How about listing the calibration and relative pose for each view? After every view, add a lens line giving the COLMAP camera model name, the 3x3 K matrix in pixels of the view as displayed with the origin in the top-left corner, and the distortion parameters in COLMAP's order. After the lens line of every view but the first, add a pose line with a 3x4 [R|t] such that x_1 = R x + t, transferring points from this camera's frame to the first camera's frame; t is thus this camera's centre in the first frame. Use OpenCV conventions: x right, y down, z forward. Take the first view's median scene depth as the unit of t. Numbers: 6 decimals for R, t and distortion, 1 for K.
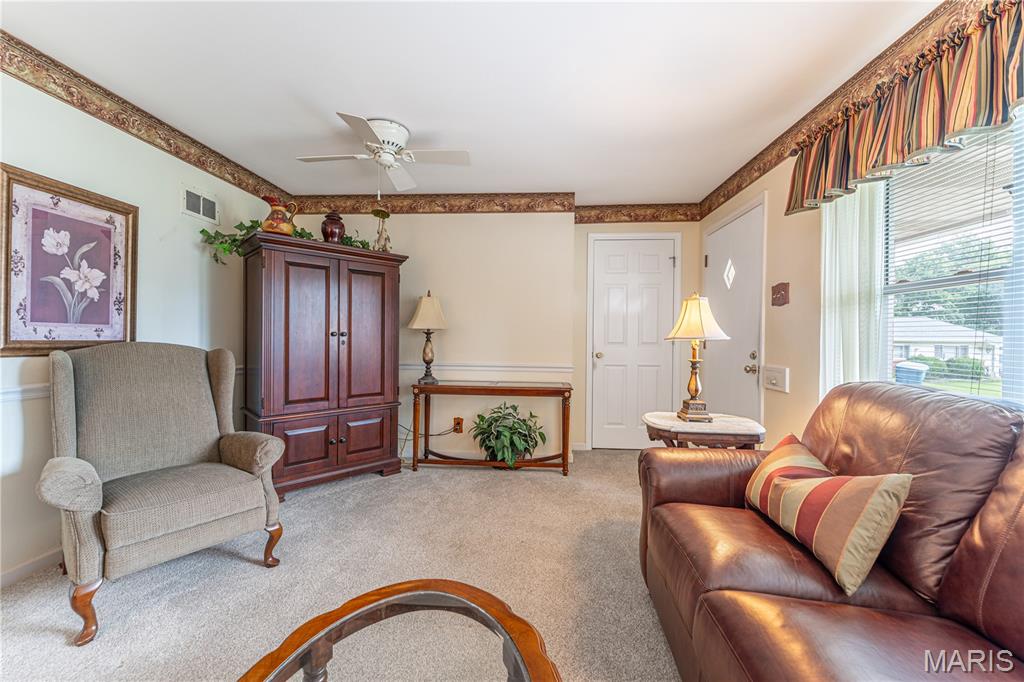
lens RADIAL K [[409.4, 0, 514.6], [0, 409.4, 339.8], [0, 0, 1]] dist [0.001209, -0.001571]
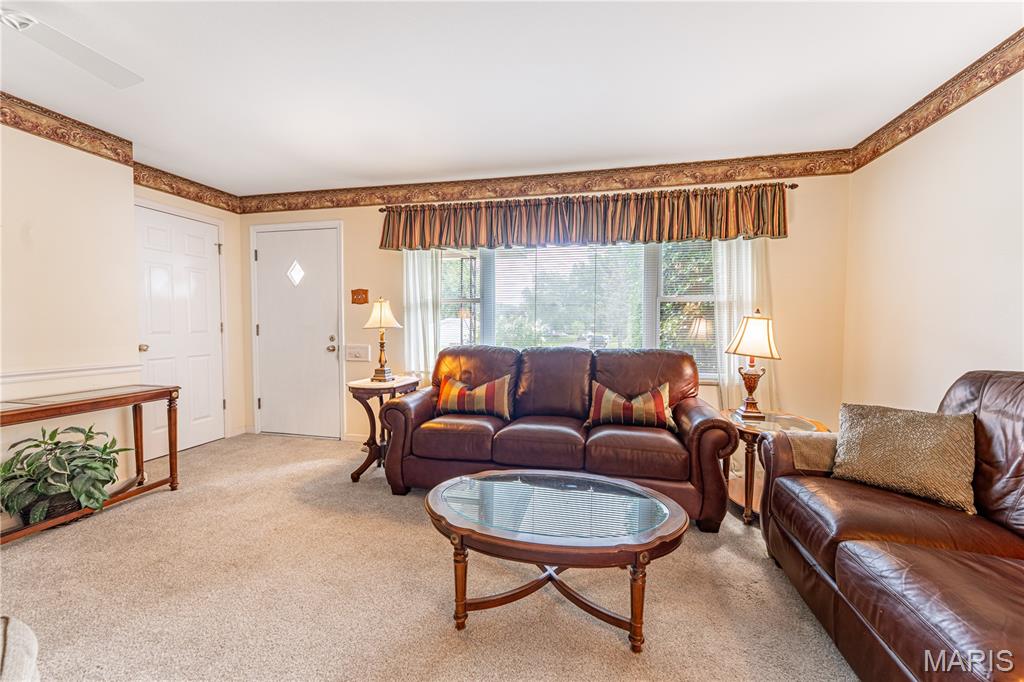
lens RADIAL K [[409.4, 0, 518.4], [0, 409.4, 335.1], [0, 0, 1]] dist [0.001209, -0.001571]
pose [[0.140136, -0.035353, 0.989501, -0.604921], [0.005835, 0.999374, 0.034880, -0.015017], [-0.990115, 0.000886, 0.140254, 0.175380]]
